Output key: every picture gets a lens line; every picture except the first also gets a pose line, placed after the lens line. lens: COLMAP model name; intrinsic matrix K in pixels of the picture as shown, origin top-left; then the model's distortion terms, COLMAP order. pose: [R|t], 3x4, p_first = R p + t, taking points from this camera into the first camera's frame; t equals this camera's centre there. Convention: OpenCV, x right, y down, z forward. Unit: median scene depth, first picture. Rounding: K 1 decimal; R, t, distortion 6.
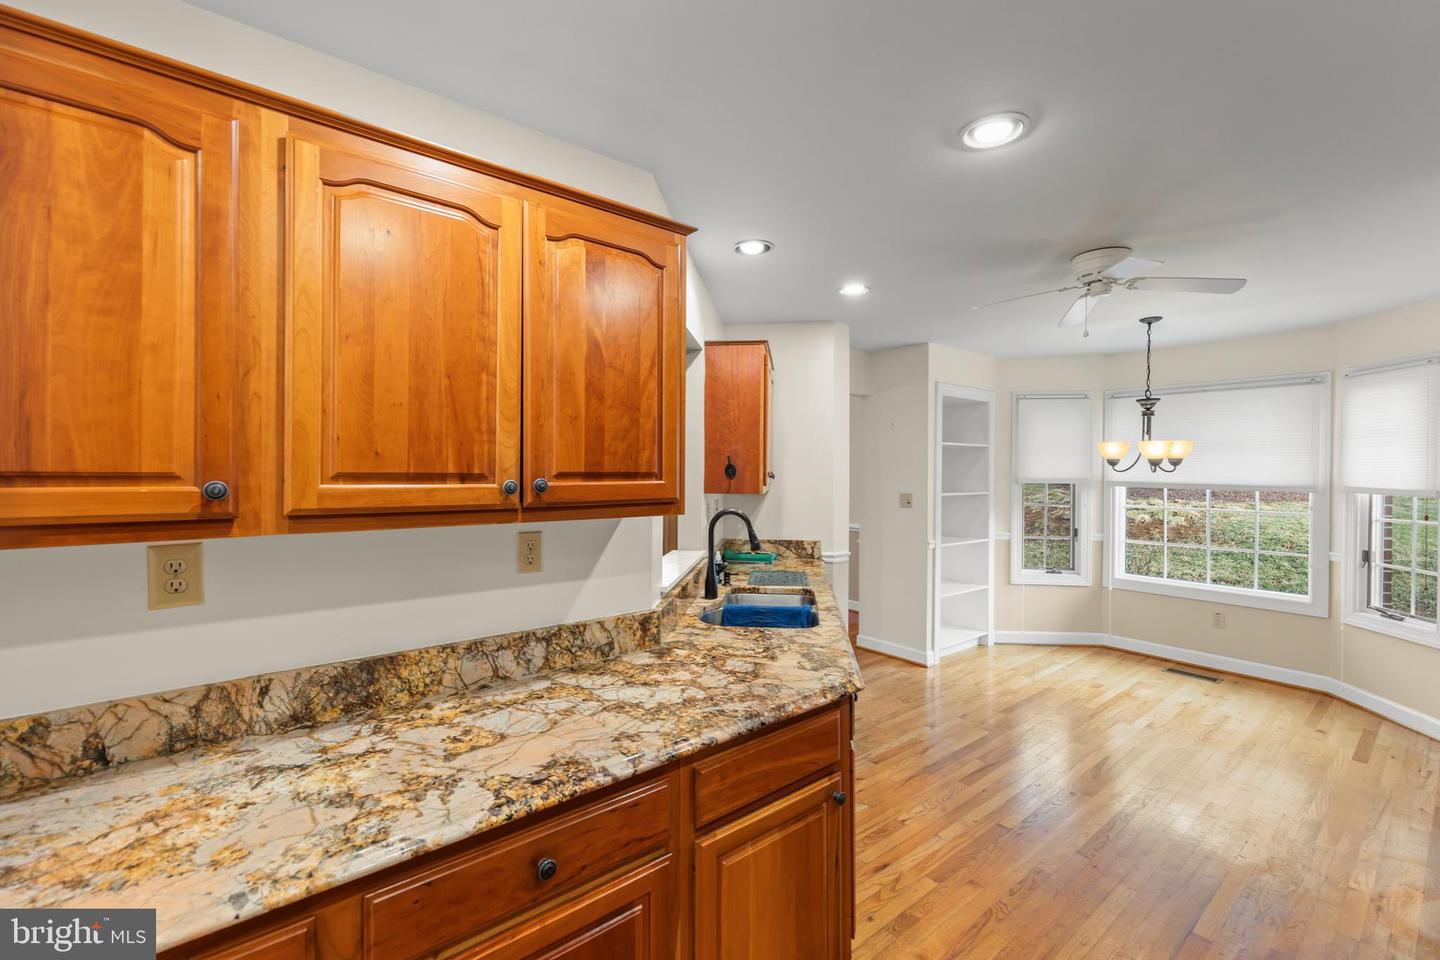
lens RADIAL K [[608.6, 0, 722.8], [0, 608.6, 469.8], [0, 0, 1]] dist [0.007861, -0.000179]
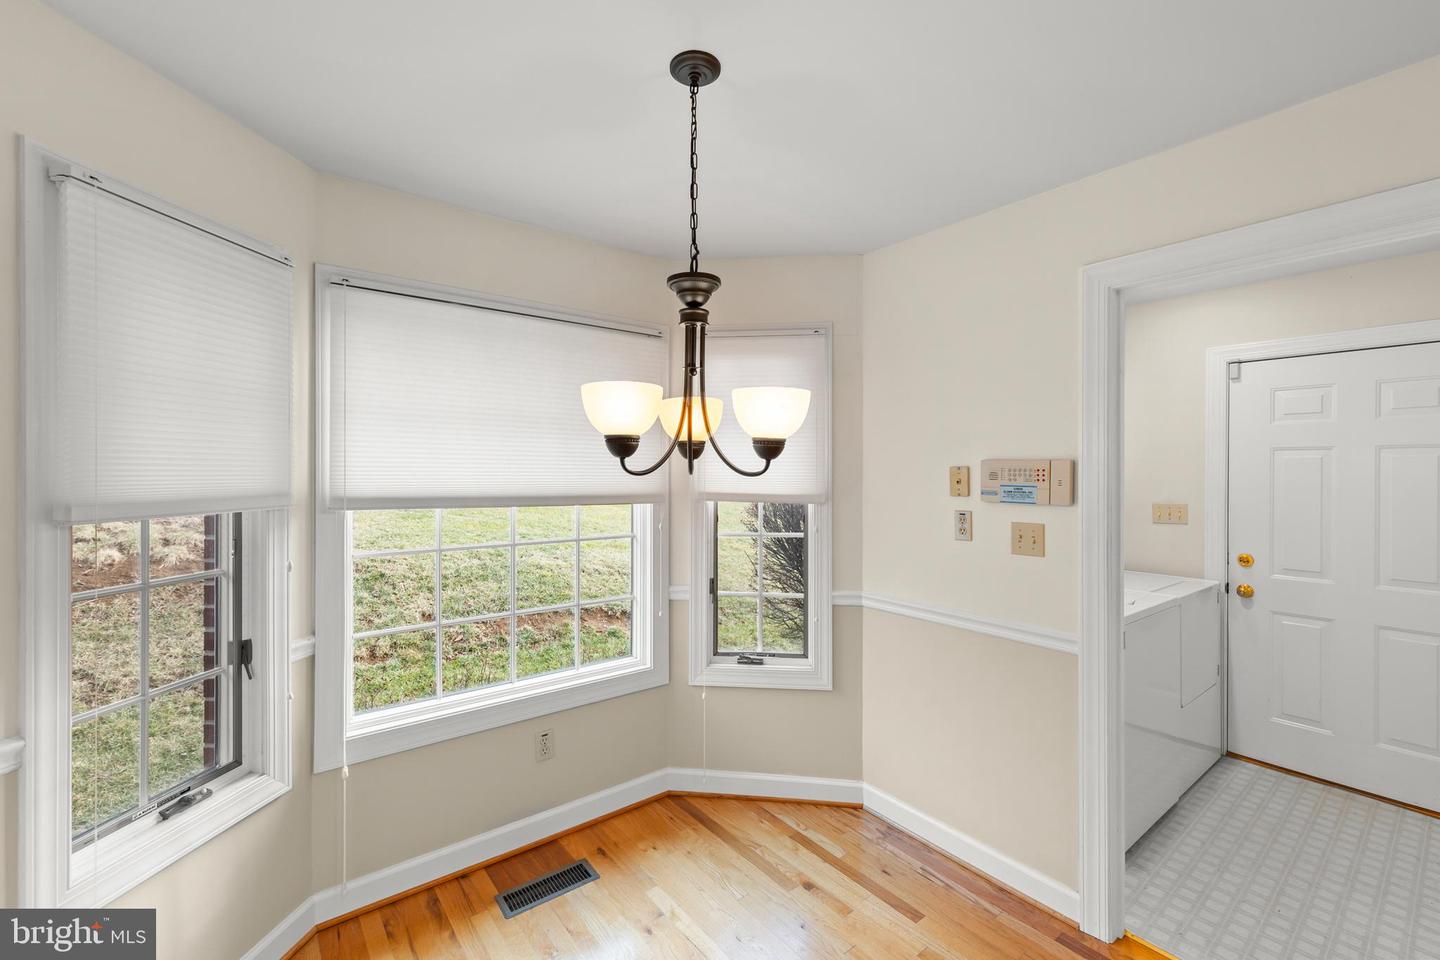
lens RADIAL K [[608.6, 0, 724.8], [0, 608.6, 475.1], [0, 0, 1]] dist [0.007861, -0.000179]
pose [[0.014504, -0.012806, 0.999813, 0.288380], [0.002888, 0.999914, 0.012765, -0.000401], [-0.999891, 0.002702, 0.014540, 0.868094]]
